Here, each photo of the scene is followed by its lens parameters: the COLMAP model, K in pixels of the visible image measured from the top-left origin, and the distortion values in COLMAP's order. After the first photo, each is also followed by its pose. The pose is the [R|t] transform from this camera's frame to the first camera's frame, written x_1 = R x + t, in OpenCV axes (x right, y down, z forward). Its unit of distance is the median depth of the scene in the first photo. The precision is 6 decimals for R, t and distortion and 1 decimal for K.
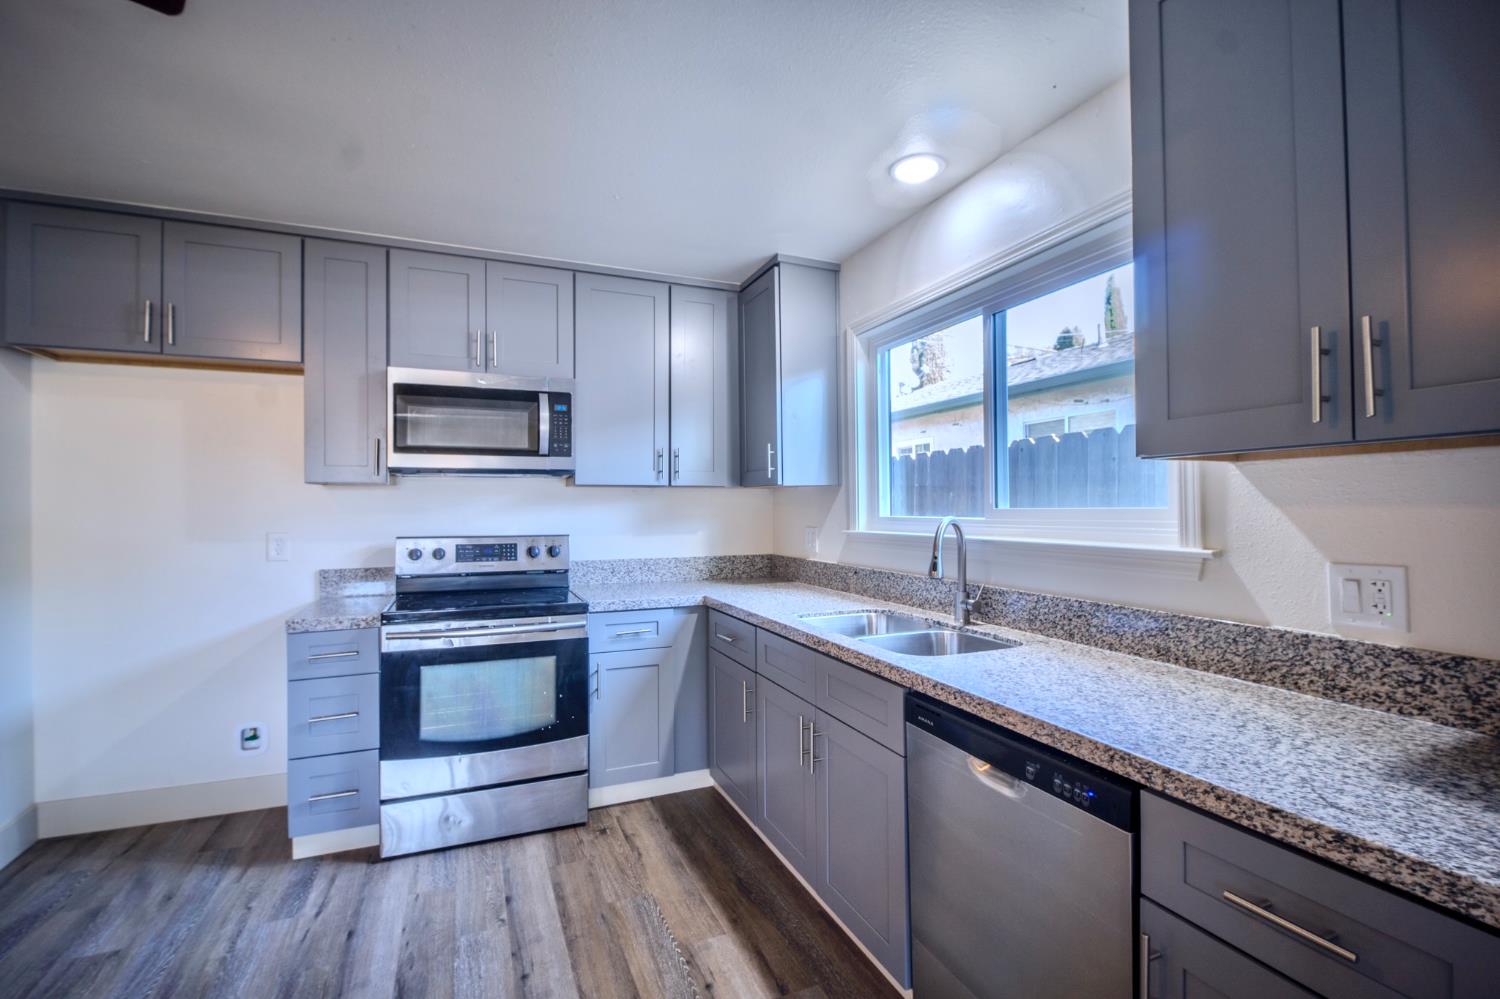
lens RADIAL K [[671.7, 0, 748.0], [0, 671.7, 499.1], [0, 0, 1]] dist [-0.003316, -0.007787]
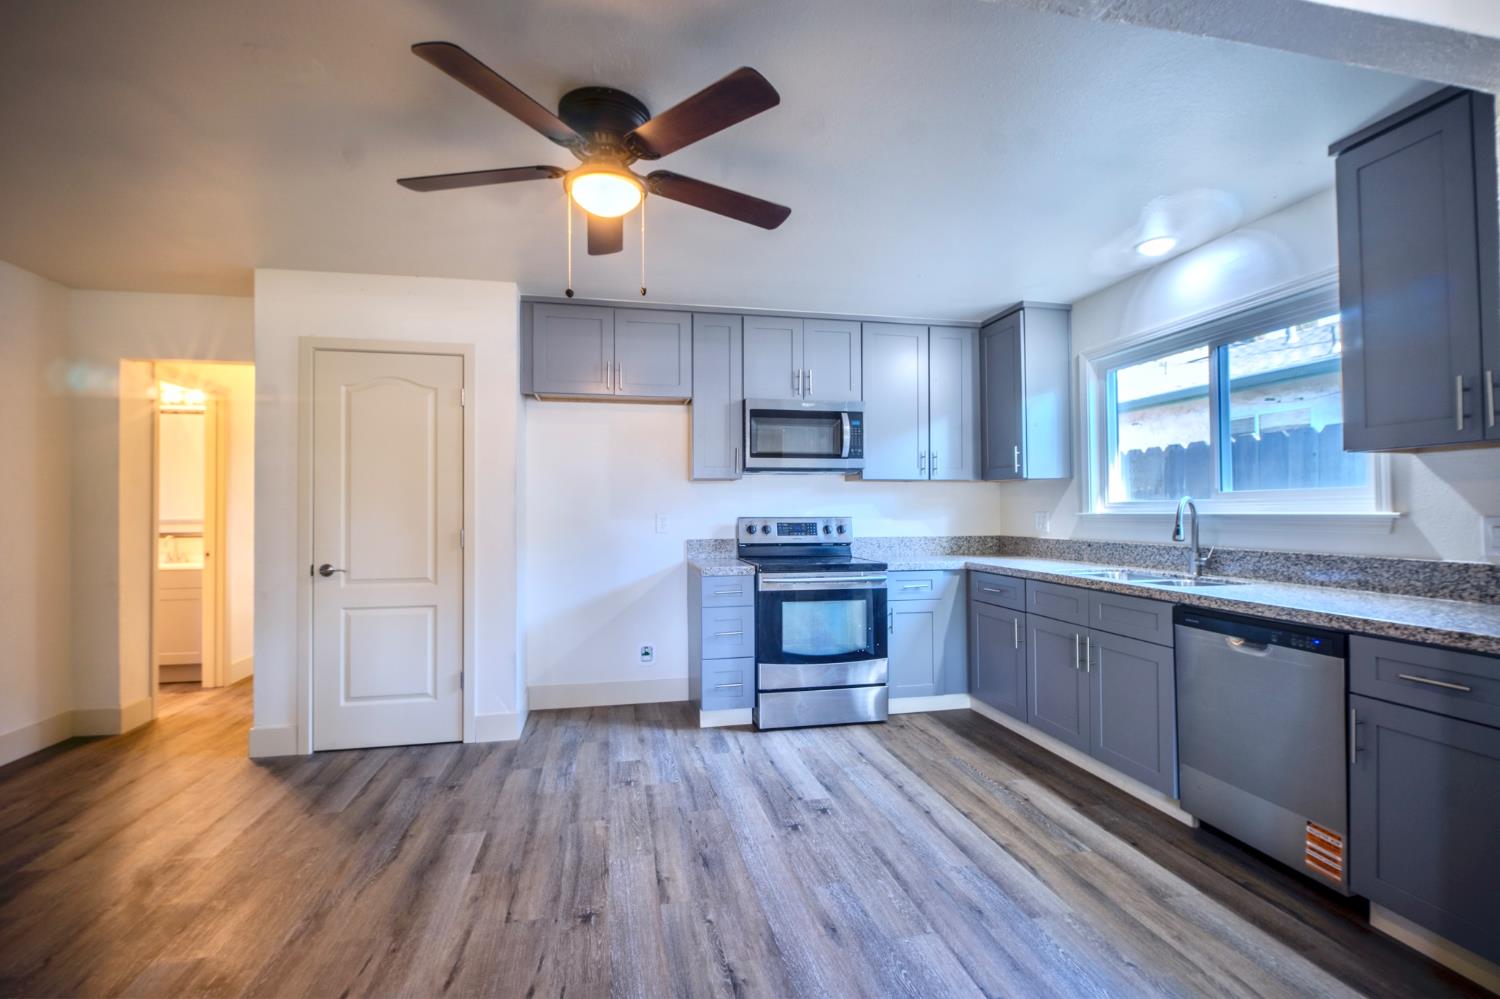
lens RADIAL K [[671.7, 0, 743.0], [0, 671.7, 501.6], [0, 0, 1]] dist [-0.003316, -0.007787]
pose [[0.980898, -0.002228, -0.194512, -0.291354], [0.001926, 0.999997, -0.001746, 0.031848], [0.194516, 0.001338, 0.980898, -0.471459]]
